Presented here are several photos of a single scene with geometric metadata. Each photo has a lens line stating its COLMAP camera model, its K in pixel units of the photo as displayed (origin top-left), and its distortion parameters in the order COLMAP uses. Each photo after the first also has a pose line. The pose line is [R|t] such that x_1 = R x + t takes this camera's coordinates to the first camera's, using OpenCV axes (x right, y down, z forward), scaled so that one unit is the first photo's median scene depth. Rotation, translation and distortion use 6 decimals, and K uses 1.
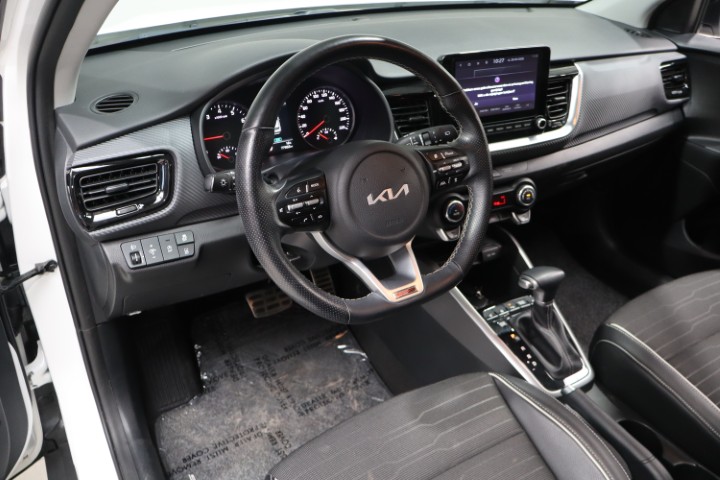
lens RADIAL K [[620.6, 0, 360.0], [0, 620.6, 240.0], [0, 0, 1]] dist [-0.085086, -0.000035]
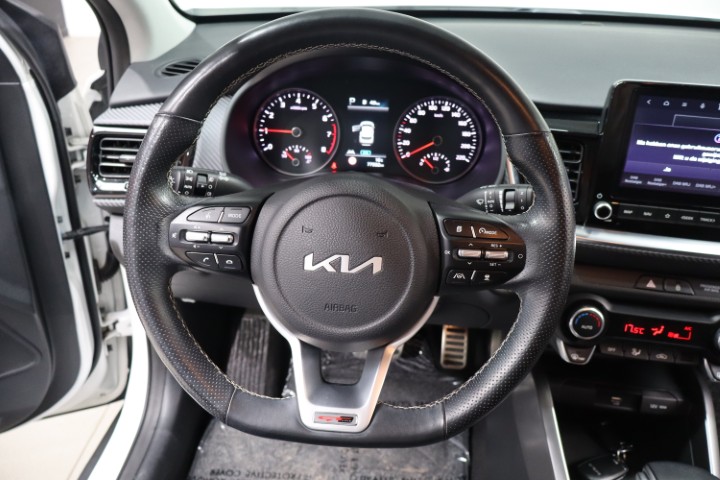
lens RADIAL K [[601.8, 0, 360.1], [0, 601.8, 232.8], [0, 0, 1]] dist [-0.045935, 0.001451]
pose [[0.804206, 0.288861, -0.519434, 0.272351], [-0.301280, 0.951474, 0.062669, -0.108981], [0.512331, 0.106096, 0.852209, 0.358405]]
